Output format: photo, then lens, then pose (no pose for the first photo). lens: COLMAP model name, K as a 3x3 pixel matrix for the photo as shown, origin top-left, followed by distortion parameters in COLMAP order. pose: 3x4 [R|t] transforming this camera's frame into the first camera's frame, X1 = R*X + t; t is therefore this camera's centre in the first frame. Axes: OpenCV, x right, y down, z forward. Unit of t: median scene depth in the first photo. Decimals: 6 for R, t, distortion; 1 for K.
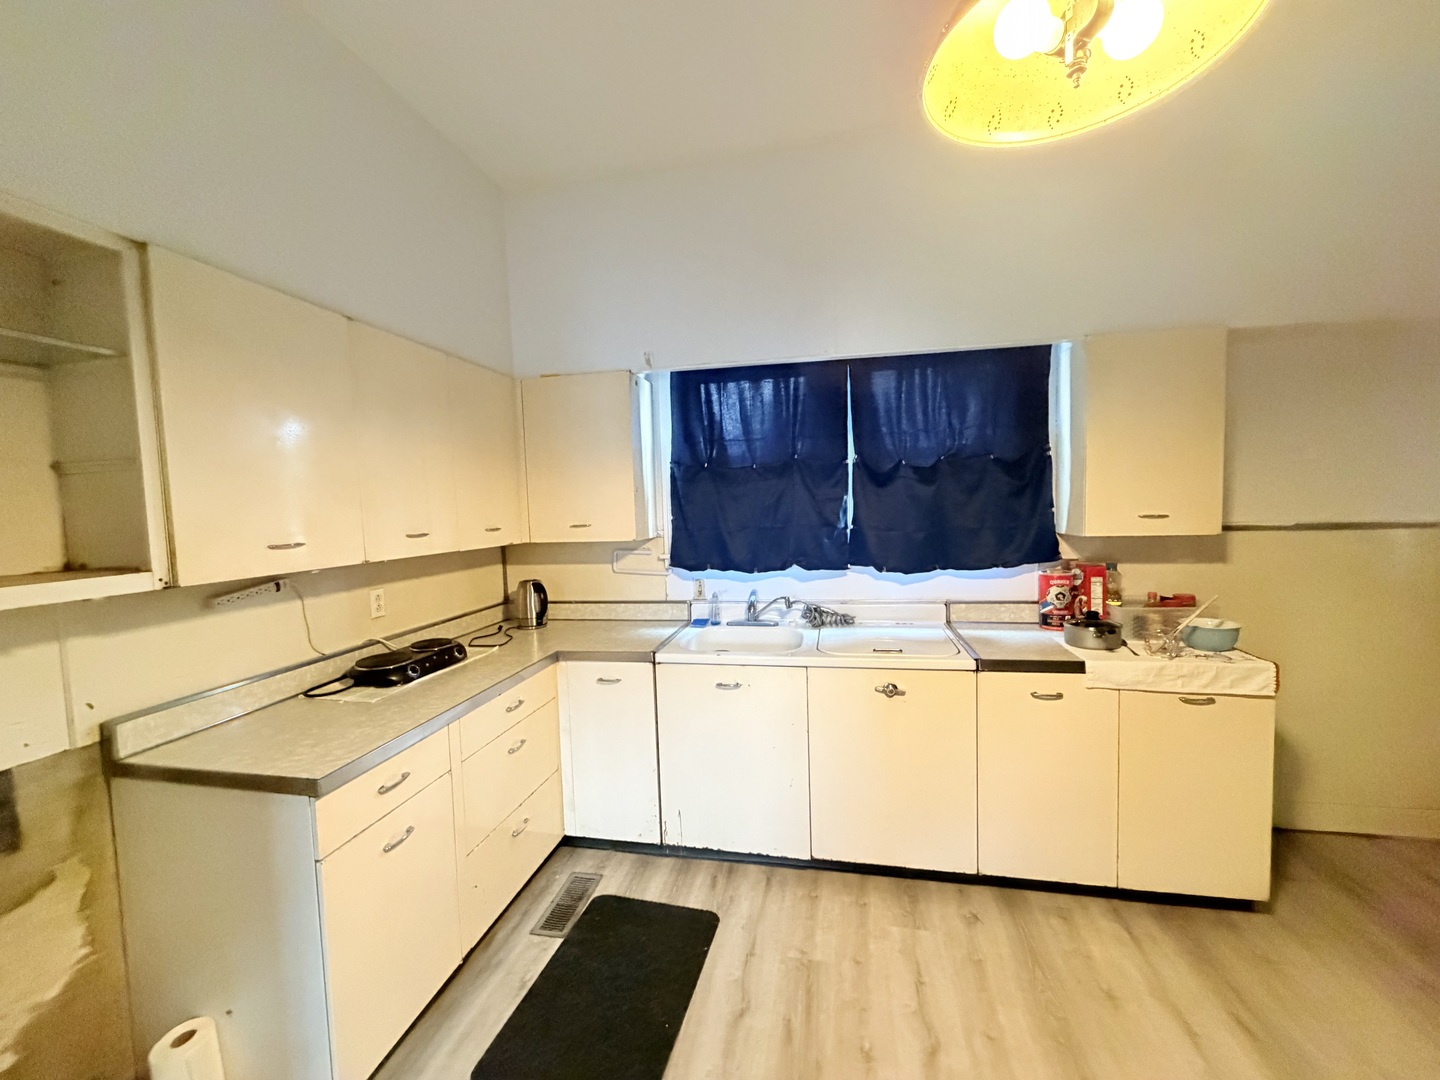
lens RADIAL K [[571.4, 0, 716.6], [0, 571.4, 535.9], [0, 0, 1]] dist [-0.001198, 0.000572]
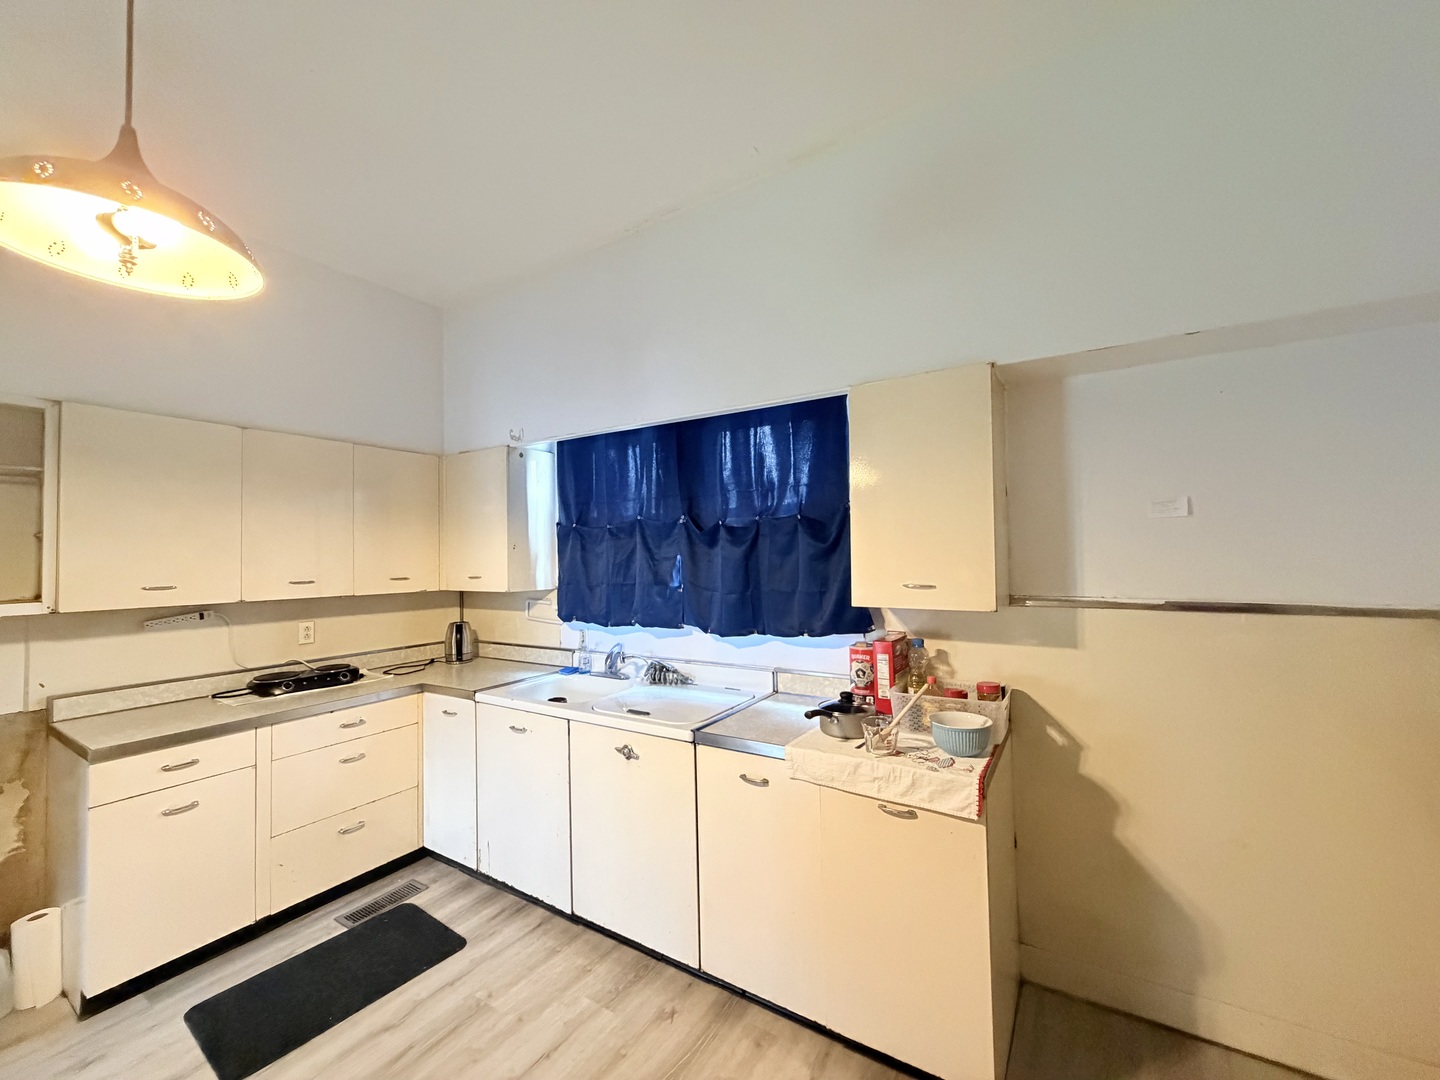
lens RADIAL K [[571.4, 0, 708.2], [0, 571.4, 537.7], [0, 0, 1]] dist [-0.001198, 0.000572]
pose [[0.936342, 0.003278, -0.351073, 0.722159], [-0.031516, 0.996704, -0.074750, -0.030862], [0.349671, 0.081056, 0.933360, 0.081141]]
